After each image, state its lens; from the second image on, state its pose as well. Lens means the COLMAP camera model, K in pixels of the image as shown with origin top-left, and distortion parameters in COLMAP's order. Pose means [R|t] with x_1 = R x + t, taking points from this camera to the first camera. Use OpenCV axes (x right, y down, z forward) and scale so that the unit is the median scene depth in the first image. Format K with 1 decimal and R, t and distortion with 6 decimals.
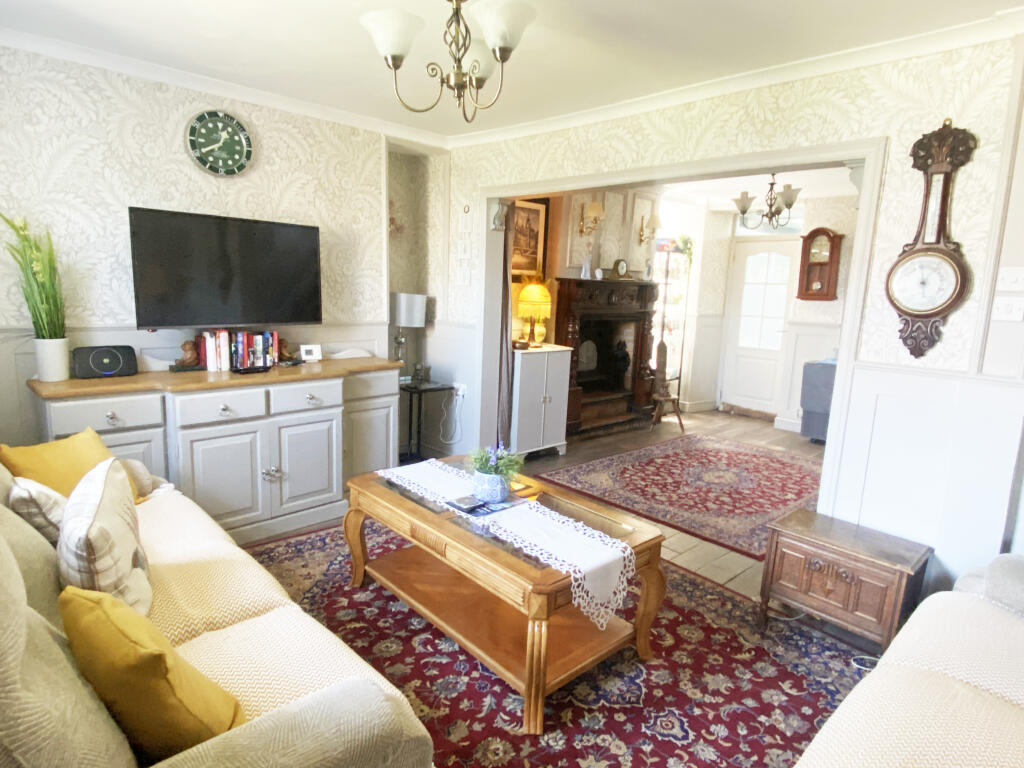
lens RADIAL K [[580.7, 0, 509.7], [0, 580.7, 382.8], [0, 0, 1]] dist [-0.001063, 0.000207]
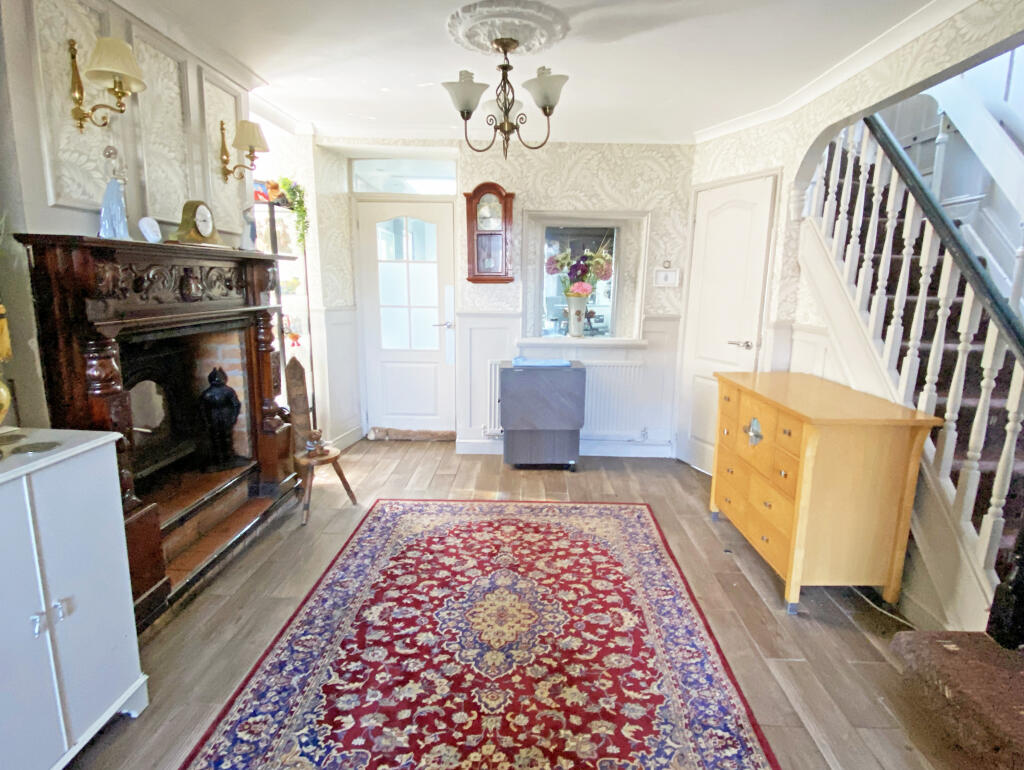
lens RADIAL K [[532.4, 0, 513.2], [0, 532.4, 388.3], [0, 0, 1]] dist [-0.006673, -0.004868]
pose [[0.699632, -0.161051, 0.696116, 0.048072], [0.124027, 0.986849, 0.103660, -0.075867], [-0.703656, 0.013813, 0.710406, 0.507963]]
